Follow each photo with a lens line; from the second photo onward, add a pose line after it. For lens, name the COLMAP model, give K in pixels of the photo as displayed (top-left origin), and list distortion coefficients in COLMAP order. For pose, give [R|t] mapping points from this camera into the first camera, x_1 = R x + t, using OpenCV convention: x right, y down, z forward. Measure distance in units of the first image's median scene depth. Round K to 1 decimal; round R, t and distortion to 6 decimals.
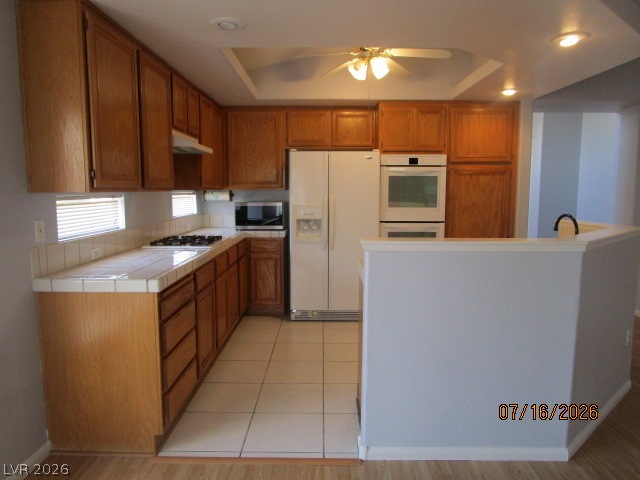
lens RADIAL K [[455.1, 0, 318.8], [0, 455.1, 240.7], [0, 0, 1]] dist [-0.029893, 0.004531]
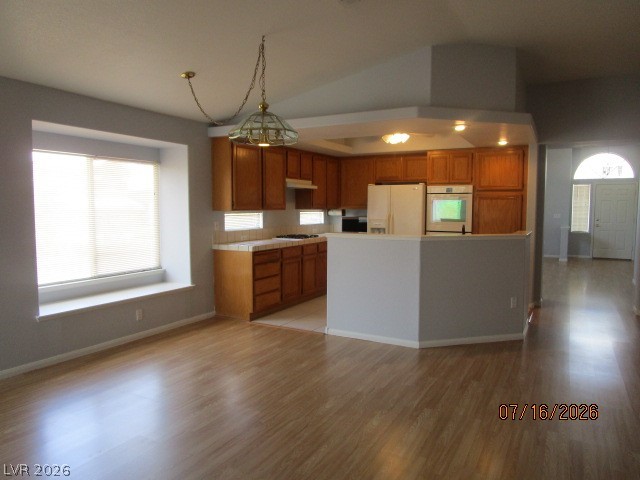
lens RADIAL K [[455.1, 0, 321.7], [0, 455.1, 241.1], [0, 0, 1]] dist [-0.029893, 0.004531]
pose [[0.883069, 0.037254, -0.467763, 0.573476], [-0.053839, 0.998304, -0.022133, 0.046378], [0.466145, 0.044729, 0.883577, -0.509914]]
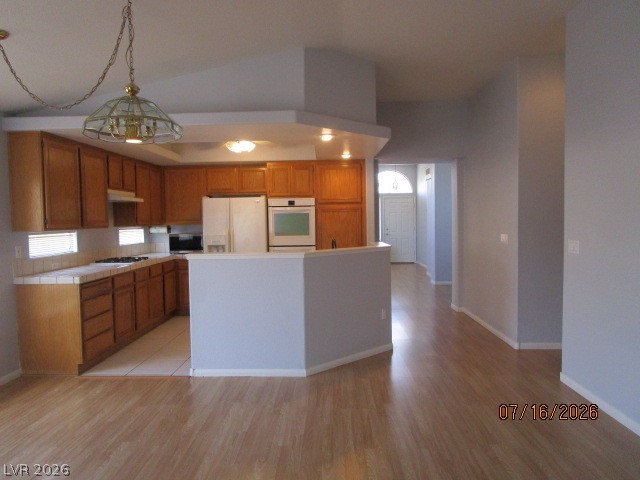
lens RADIAL K [[455.1, 0, 319.8], [0, 455.1, 241.1], [0, 0, 1]] dist [-0.029893, 0.004531]
pose [[0.999732, -0.016362, -0.016375, 0.340549], [0.015301, 0.997901, -0.062922, 0.036188], [0.017370, 0.062655, 0.997884, -0.432572]]
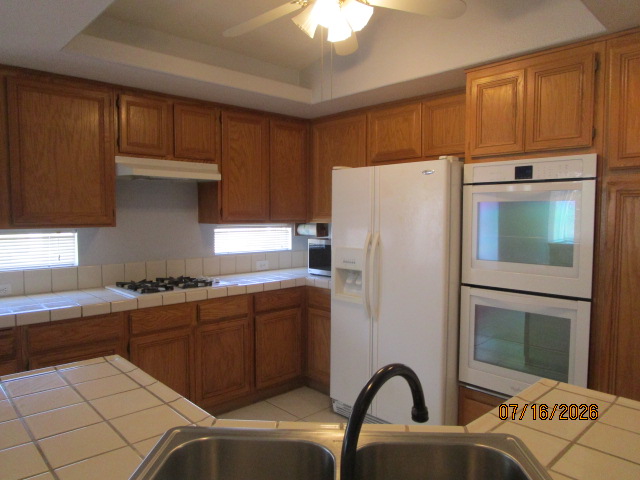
lens RADIAL K [[455.1, 0, 316.6], [0, 455.1, 239.2], [0, 0, 1]] dist [-0.029893, 0.004531]
pose [[0.691305, 0.040402, -0.721433, 0.445335], [-0.081210, 0.996454, -0.022015, -0.075846], [0.717985, 0.073807, 0.692134, 0.524473]]
